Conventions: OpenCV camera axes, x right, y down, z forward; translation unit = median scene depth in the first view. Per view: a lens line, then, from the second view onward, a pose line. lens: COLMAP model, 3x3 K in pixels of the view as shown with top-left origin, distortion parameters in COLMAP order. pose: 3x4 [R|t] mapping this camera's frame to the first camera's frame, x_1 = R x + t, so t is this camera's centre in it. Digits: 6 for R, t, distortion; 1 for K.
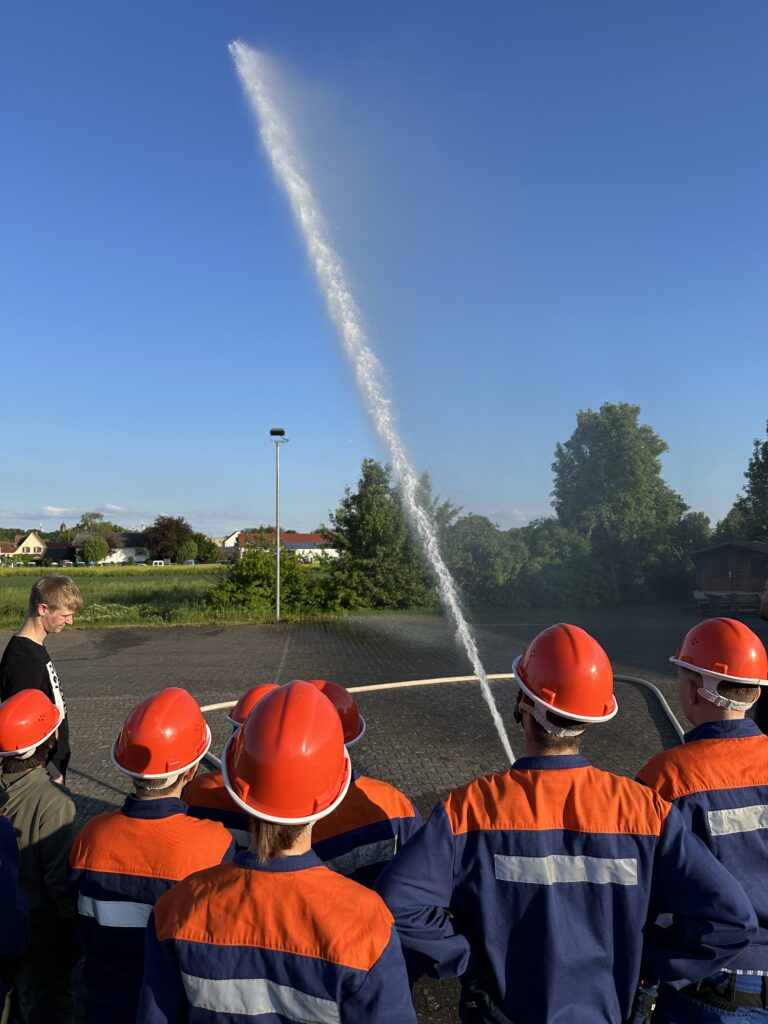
lens RADIAL K [[715.5, 0, 380.3], [0, 715.5, 509.3], [0, 0, 1]] dist [0.104119, -0.101205]
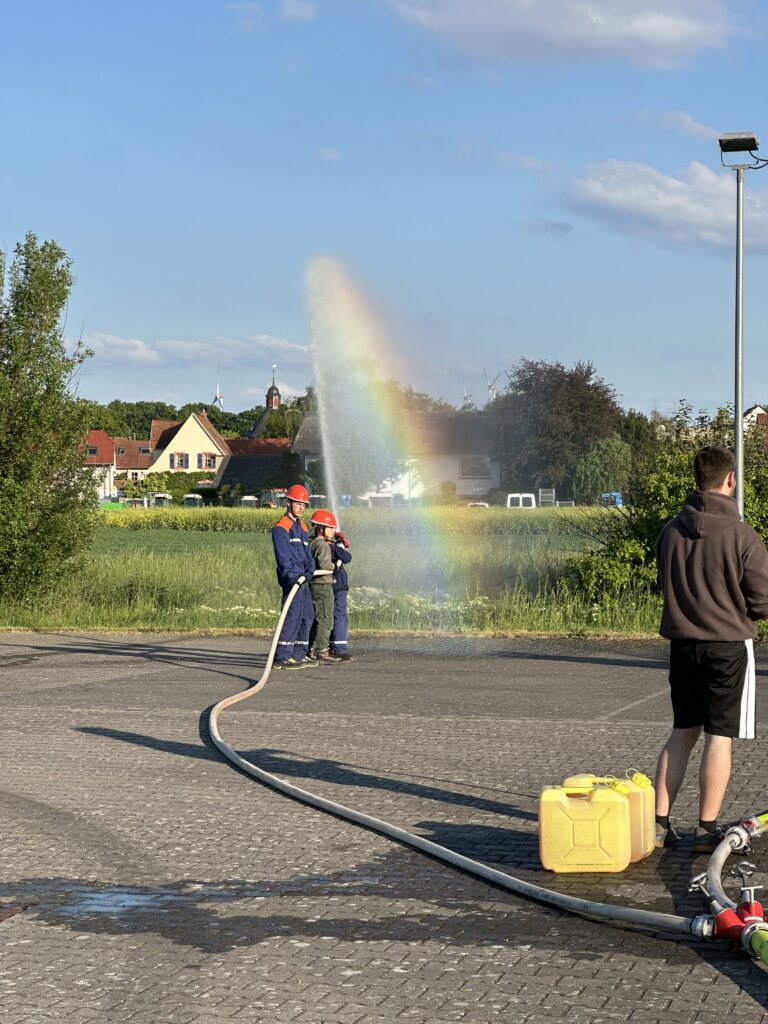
lens RADIAL K [[2325.4, 0, 388.1], [0, 2325.4, 474.3], [0, 0, 1]] dist [0.337167, 0.000000]
pose [[0.934686, 0.006380, -0.355417, 0.111761], [0.014712, 0.998288, 0.056611, -0.005238], [0.355170, -0.058142, 0.932992, -0.209307]]
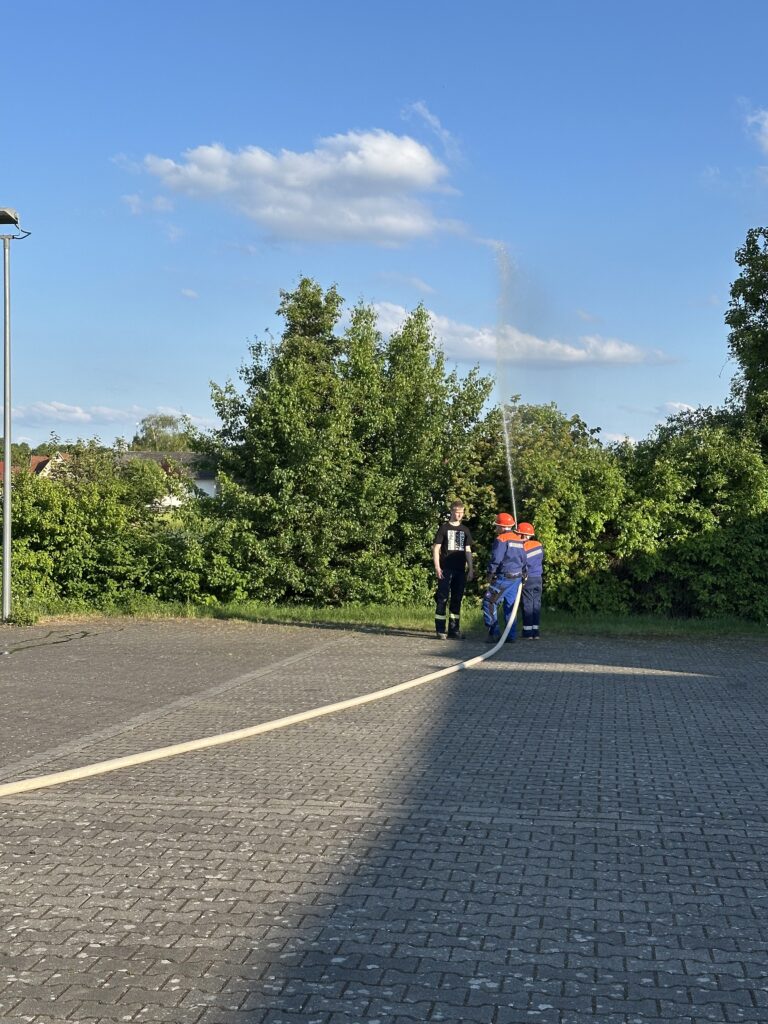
lens RADIAL K [[1422.8, 0, 375.4], [0, 1422.8, 498.4], [0, 0, 1]] dist [0.140646, 0.000000]
pose [[0.962903, 0.017575, -0.269276, 0.301367], [-0.001416, 0.998192, 0.060086, 0.015360], [0.269845, -0.057476, 0.961187, 0.137466]]
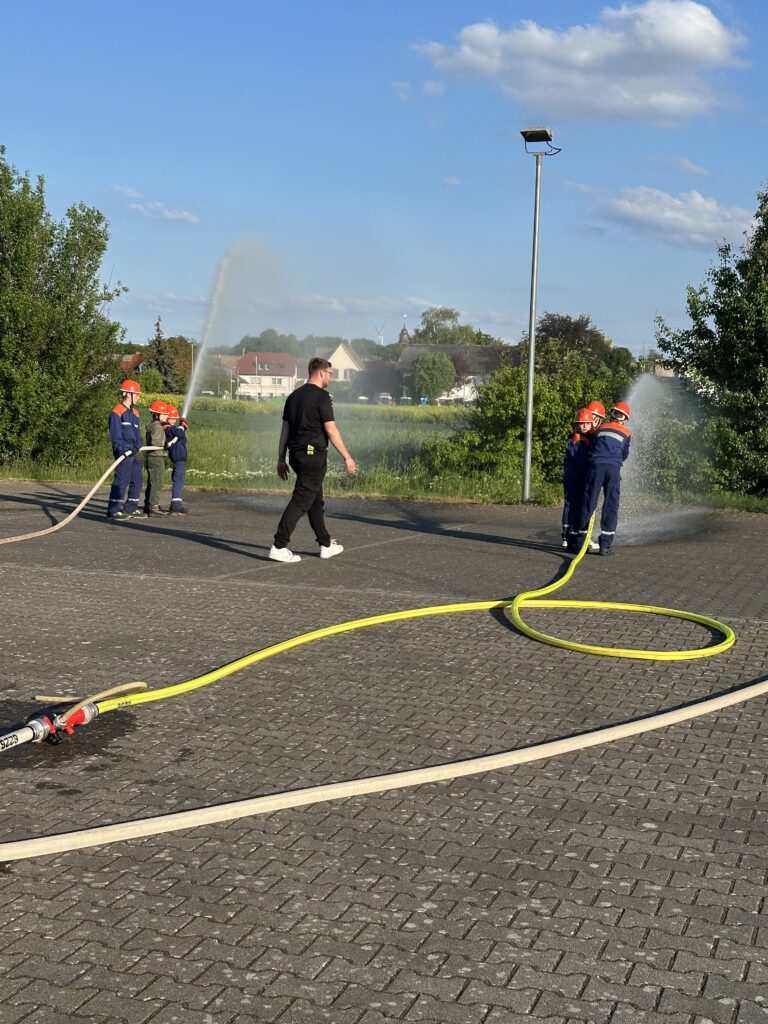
lens RADIAL K [[1422.8, 0, 376.7], [0, 1422.8, 531.9], [0, 0, 1]] dist [0.140646, 0.000000]
pose [[0.902880, 0.073610, -0.423545, 0.181916], [-0.006214, 0.987363, 0.158352, 0.008394], [0.429849, -0.140341, 0.891927, -0.000270]]
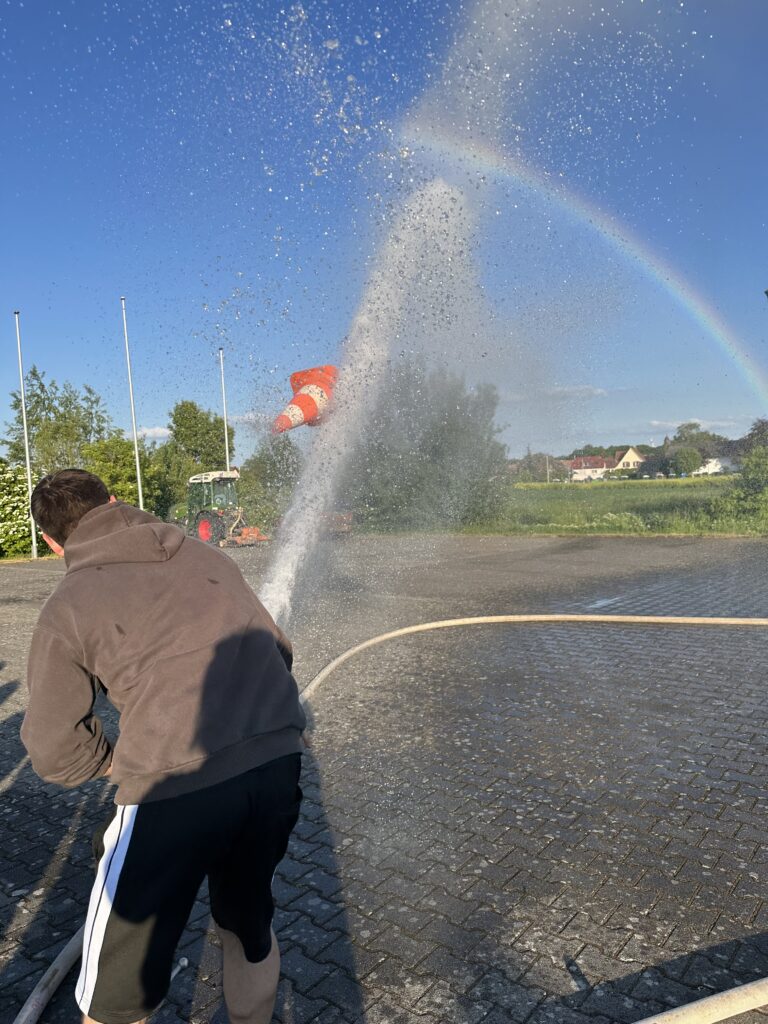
lens RADIAL K [[715.5, 0, 377.4], [0, 715.5, 513.9], [0, 0, 1]] dist [0.104119, -0.101205]
pose [[0.694019, 0.002406, -0.719952, 0.108051], [0.087987, 0.992215, 0.088133, 0.018836], [0.714560, -0.124512, 0.688405, 0.108409]]
